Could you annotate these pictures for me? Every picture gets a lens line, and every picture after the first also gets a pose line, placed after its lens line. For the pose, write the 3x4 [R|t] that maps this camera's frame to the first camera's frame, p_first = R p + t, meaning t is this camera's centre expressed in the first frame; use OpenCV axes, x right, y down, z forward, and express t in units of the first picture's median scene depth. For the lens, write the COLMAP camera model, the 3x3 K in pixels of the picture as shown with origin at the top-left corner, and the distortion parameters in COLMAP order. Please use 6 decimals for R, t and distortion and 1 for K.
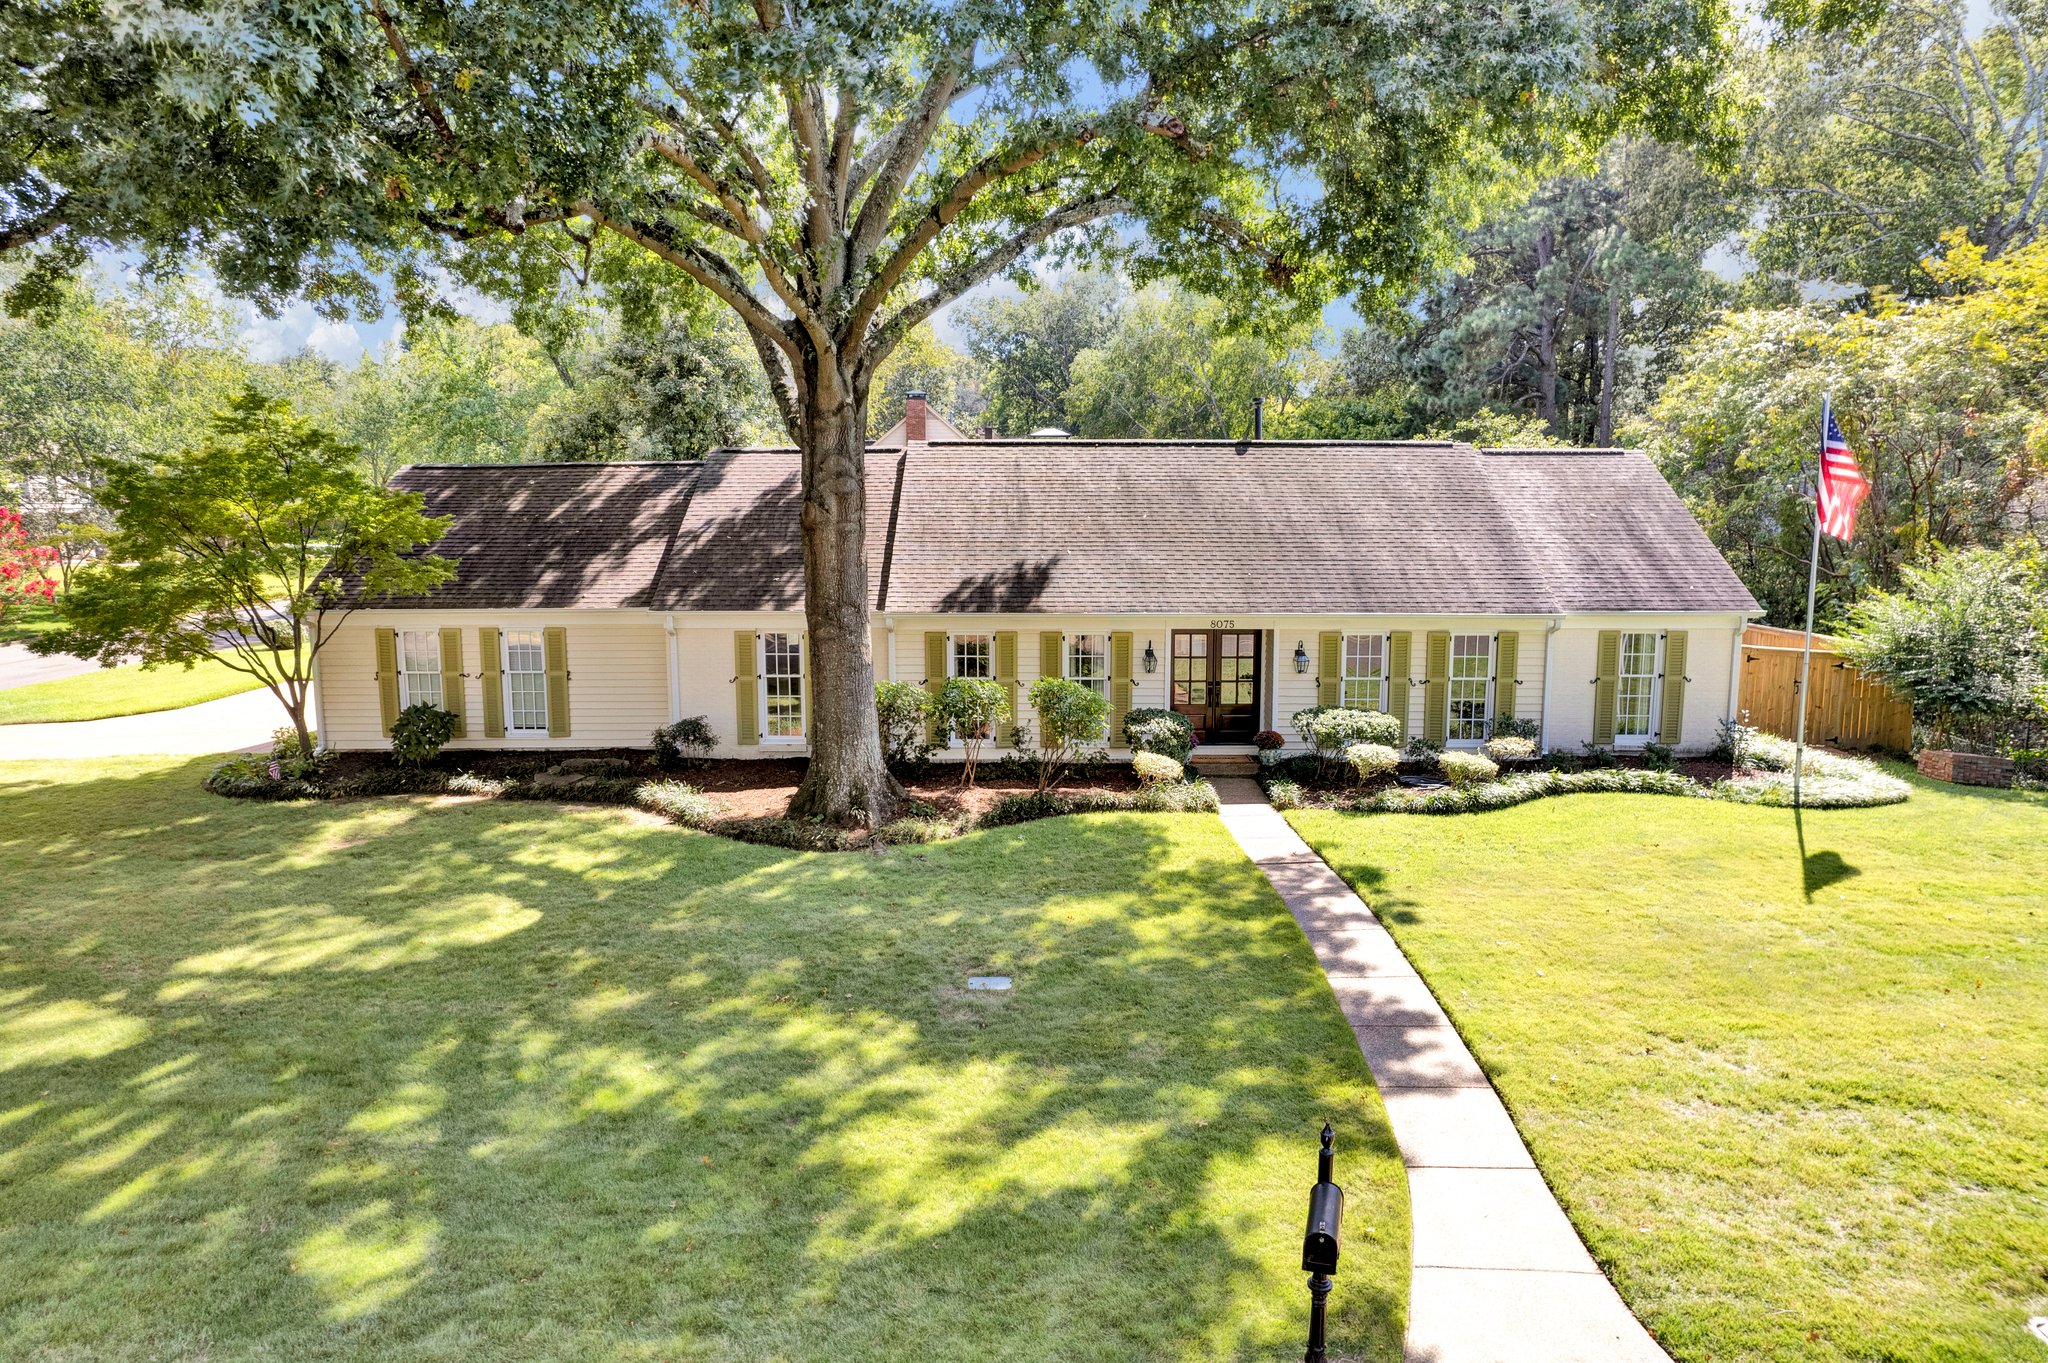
lens RADIAL K [[1303.0, 0, 1024.0], [0, 1303.0, 681.5], [0, 0, 1]] dist [-0.059061, 0.051710]
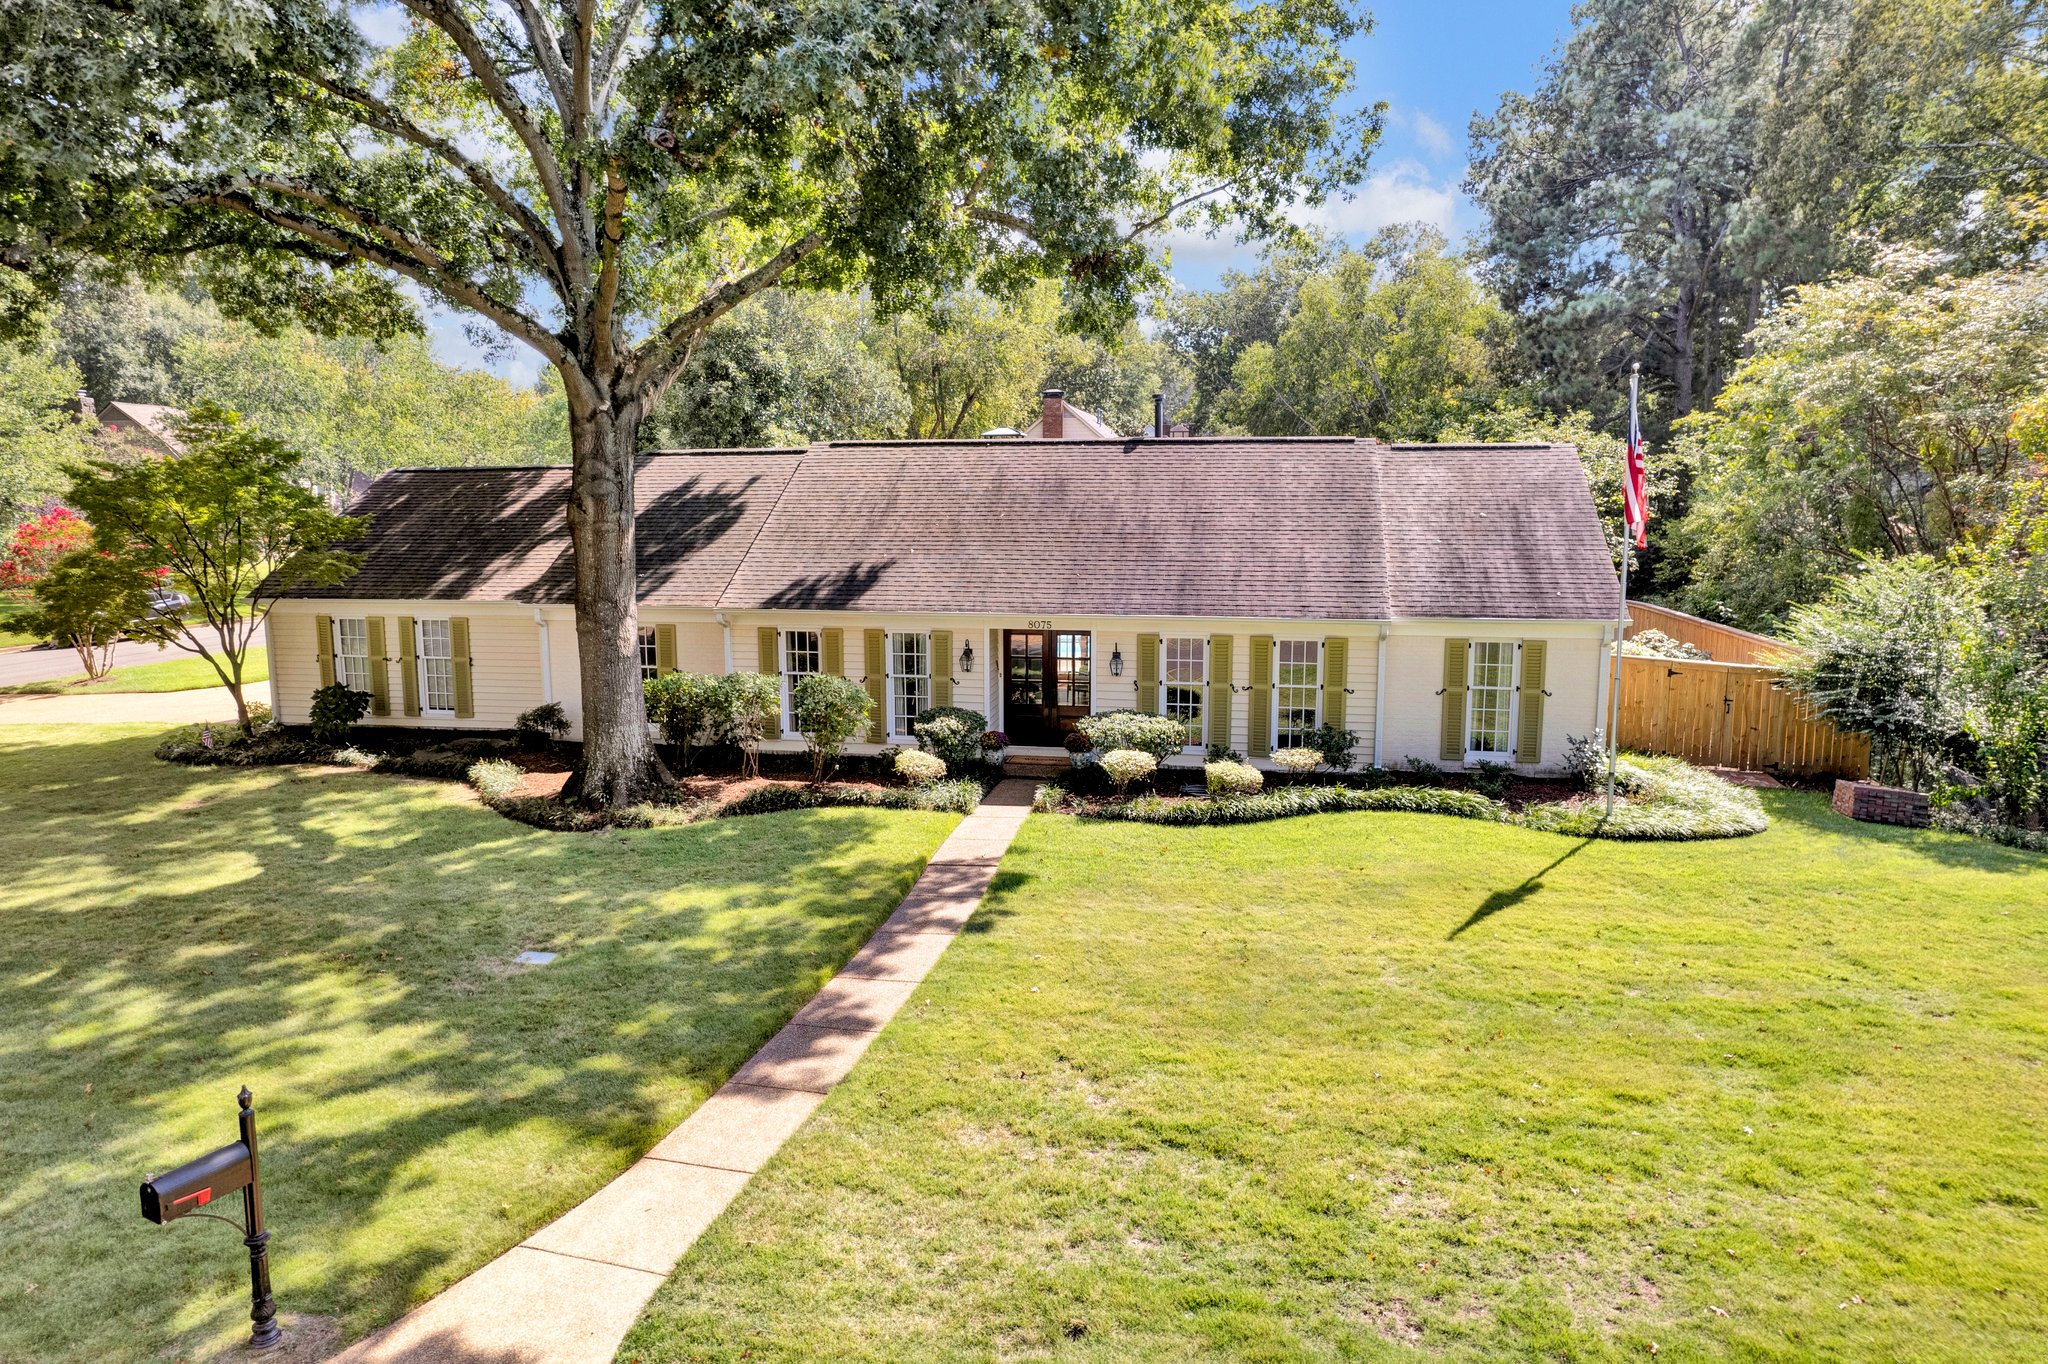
lens RADIAL K [[1302.1, 0, 1035.3], [0, 1302.1, 688.0], [0, 0, 1]] dist [-0.084444, 0.078125]
pose [[0.981261, 0.026717, -0.190824, 0.434678], [-0.025130, 0.999627, 0.010733, -0.007989], [0.191040, -0.005737, 0.981565, 0.035951]]
